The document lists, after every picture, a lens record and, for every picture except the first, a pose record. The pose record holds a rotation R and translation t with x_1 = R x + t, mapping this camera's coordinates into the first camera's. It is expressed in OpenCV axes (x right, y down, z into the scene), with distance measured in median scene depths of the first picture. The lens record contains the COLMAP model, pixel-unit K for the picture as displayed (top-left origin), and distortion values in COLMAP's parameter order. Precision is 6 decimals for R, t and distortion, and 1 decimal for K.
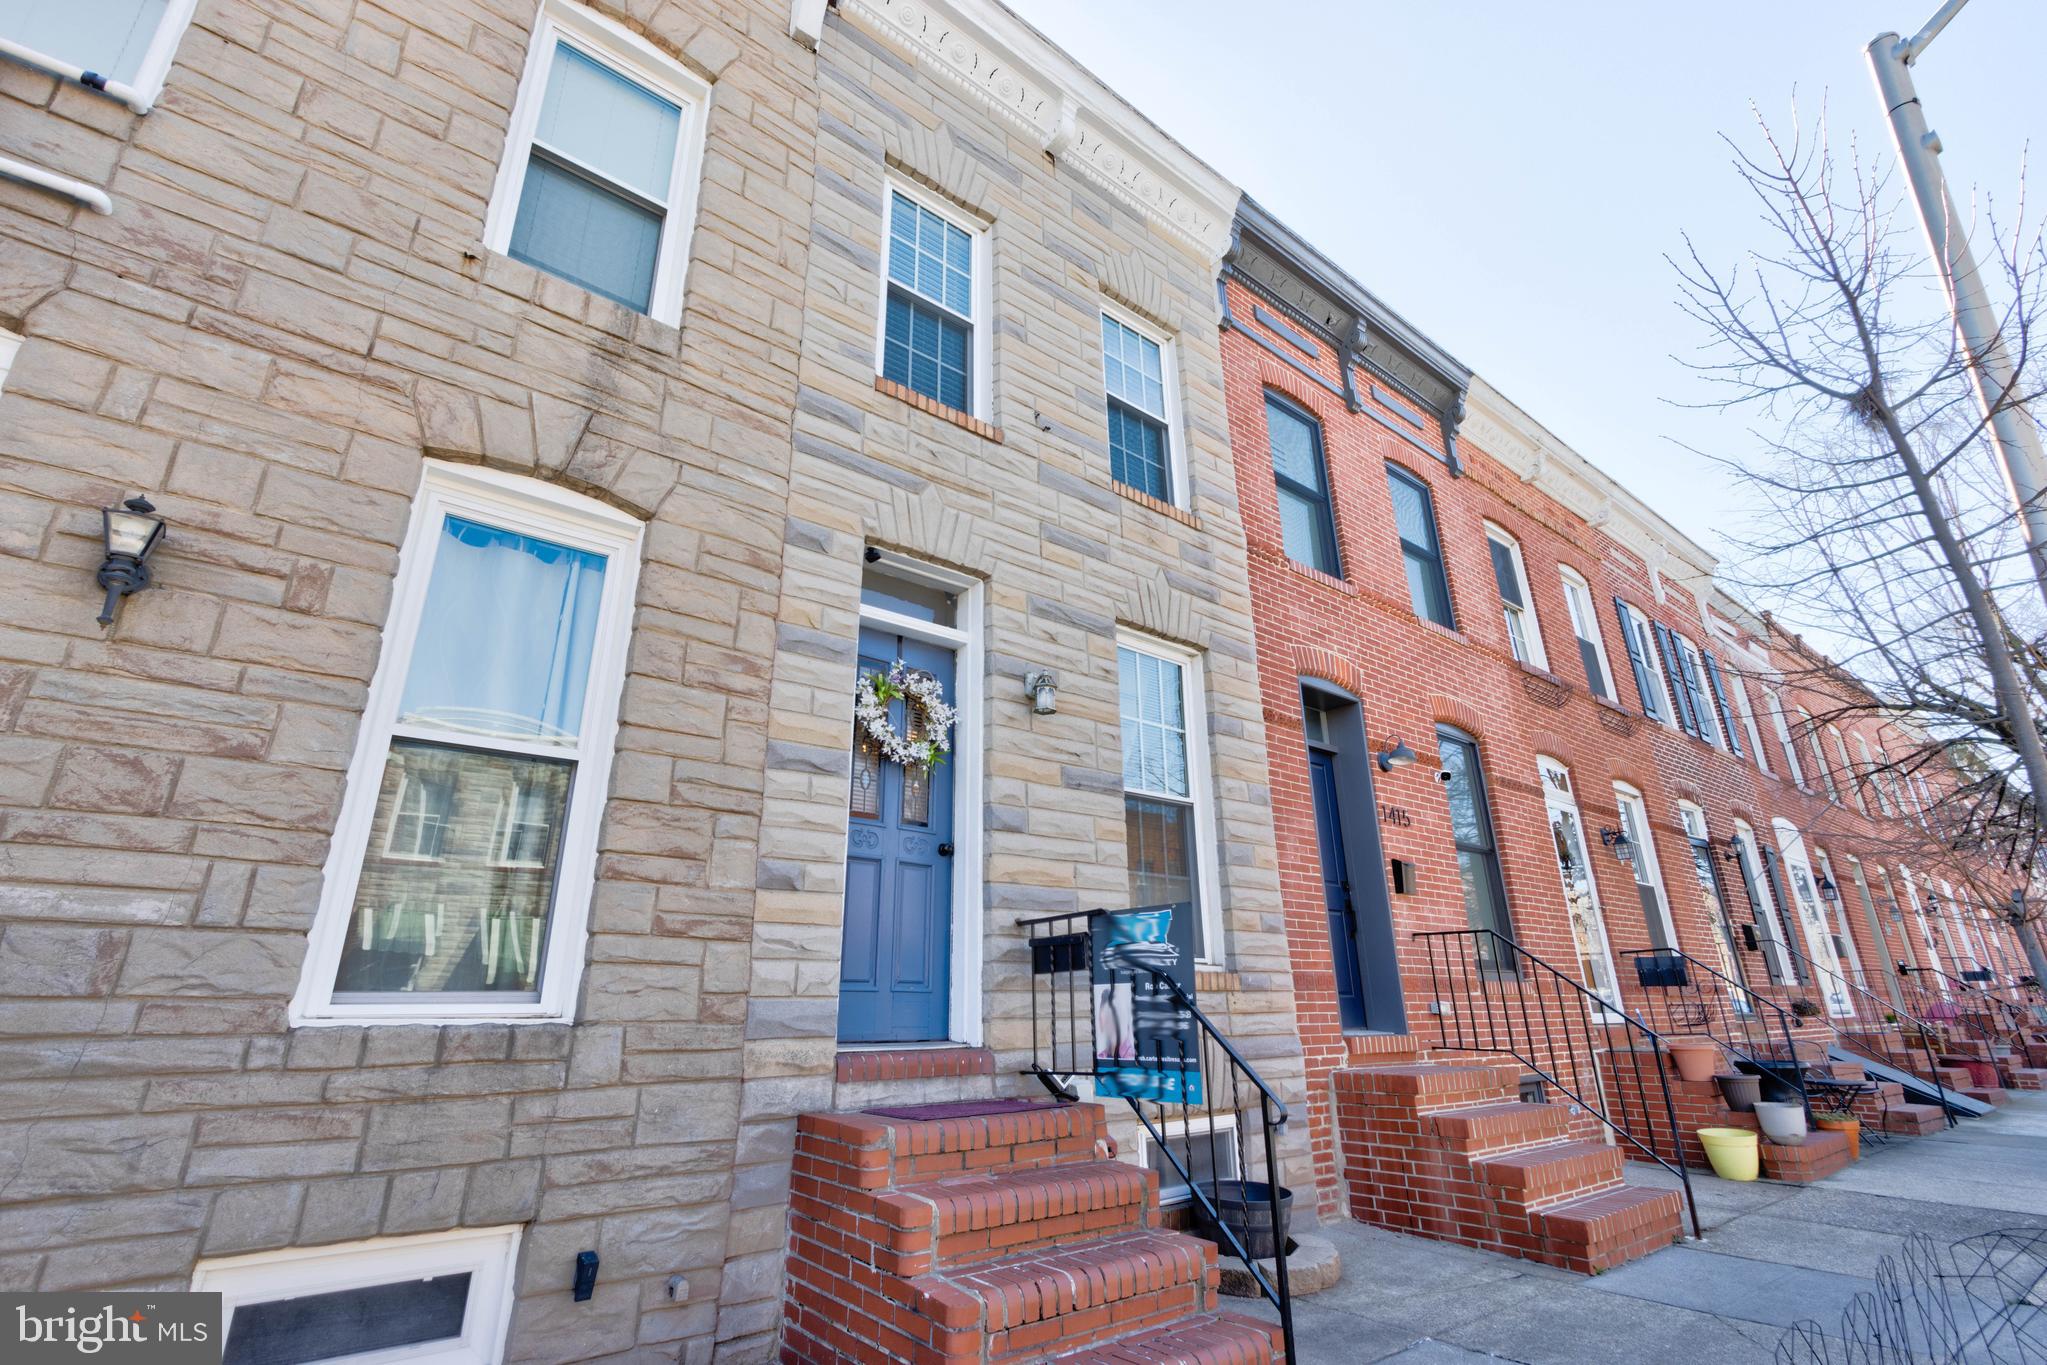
lens RADIAL K [[937.6, 0, 1031.6], [0, 937.6, 661.2], [0, 0, 1]] dist [0.008910, -0.003127]
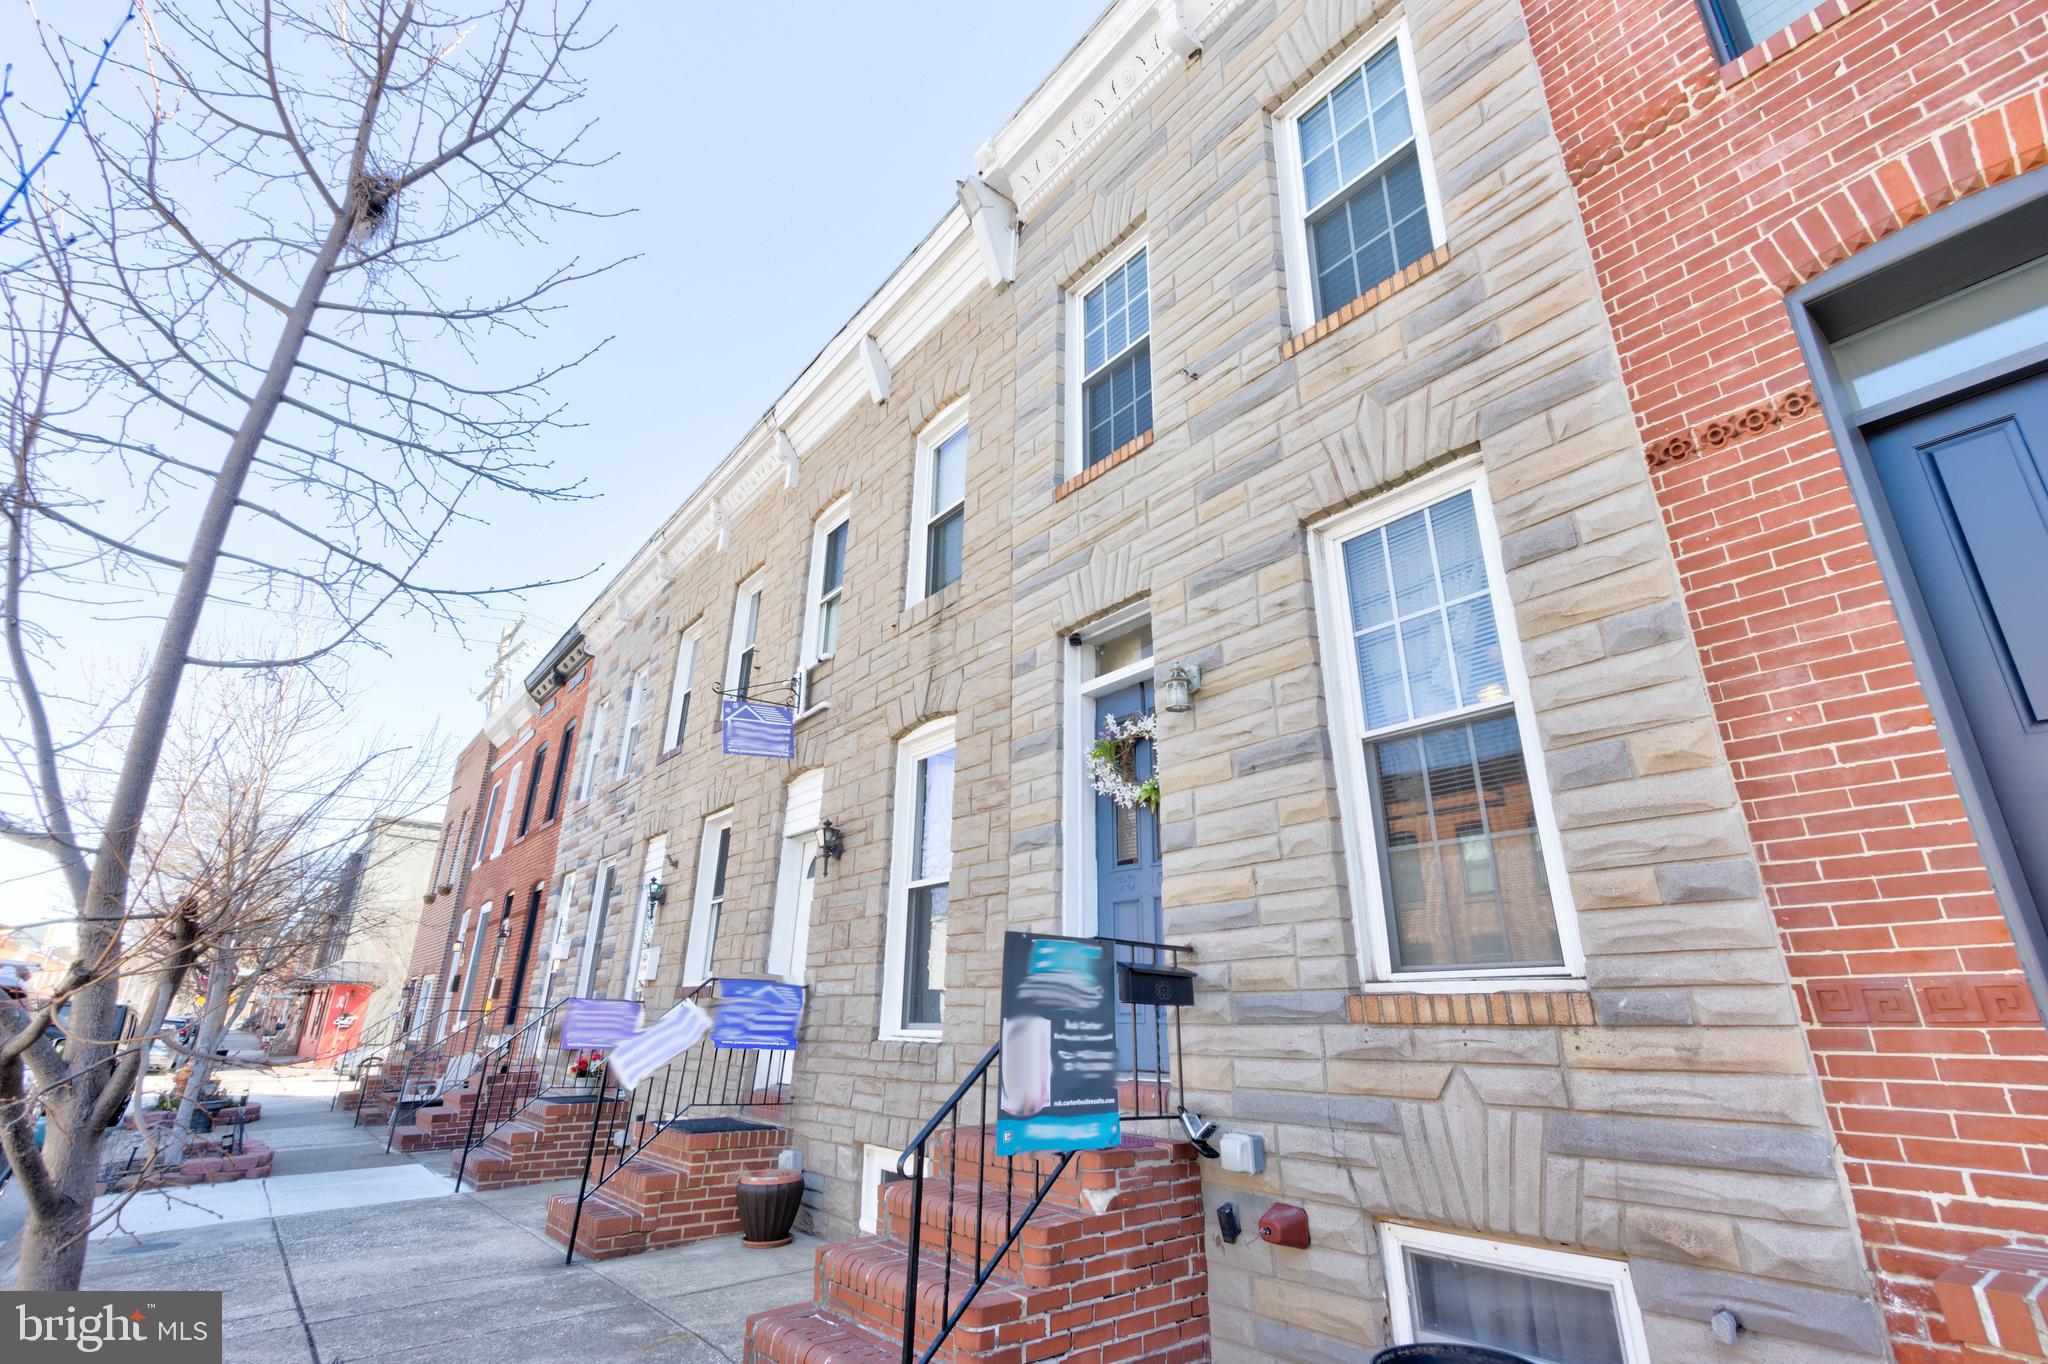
lens RADIAL K [[935.8, 0, 1031.6], [0, 935.8, 661.1], [0, 0, 1]] dist [0.007020, -0.001416]
pose [[0.006743, -0.349063, -0.937075, 1.024012], [0.345668, 0.880142, -0.325368, 0.302155], [0.938333, -0.321723, 0.126594, 0.909892]]
